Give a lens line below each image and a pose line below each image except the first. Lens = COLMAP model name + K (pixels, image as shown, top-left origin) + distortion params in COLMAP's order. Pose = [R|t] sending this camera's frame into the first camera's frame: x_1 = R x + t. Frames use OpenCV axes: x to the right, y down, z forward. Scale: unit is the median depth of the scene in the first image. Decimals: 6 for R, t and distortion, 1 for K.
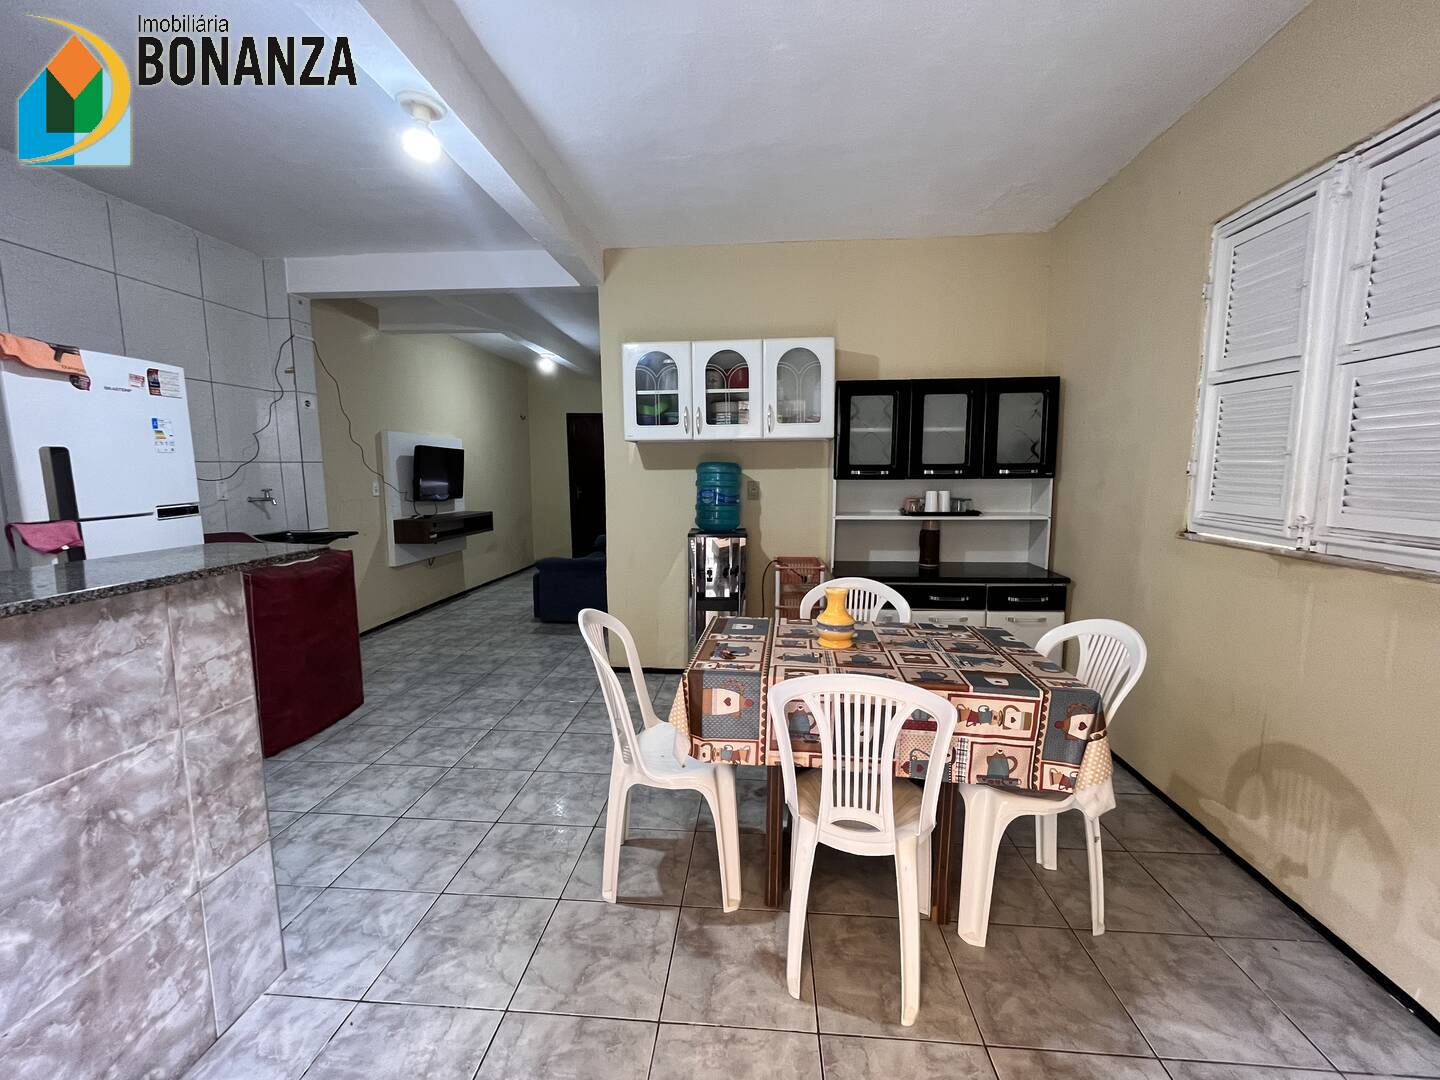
lens RADIAL K [[586.6, 0, 716.5], [0, 586.6, 537.0], [0, 0, 1]] dist [-0.006968, 0.001006]
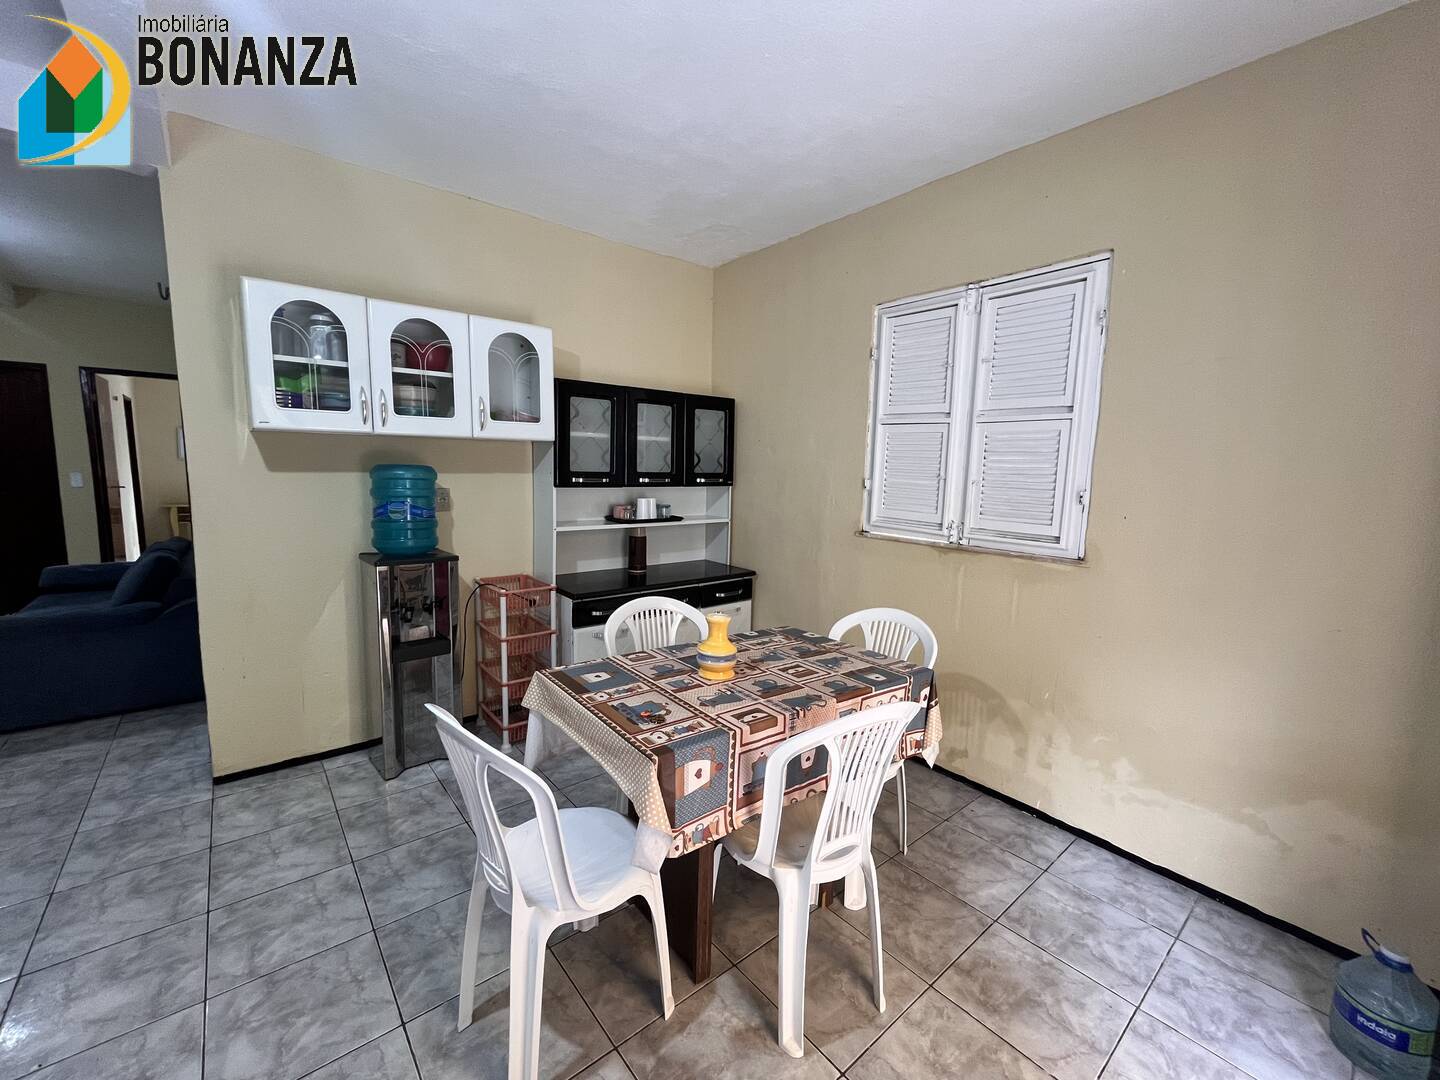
lens RADIAL K [[586.6, 0, 721.7], [0, 586.6, 537.6], [0, 0, 1]] dist [-0.006968, 0.001006]
pose [[0.715906, -0.062532, 0.695391, -0.442695], [0.051763, 0.997994, 0.036453, -0.073368], [-0.696275, 0.009899, 0.717707, 0.315368]]
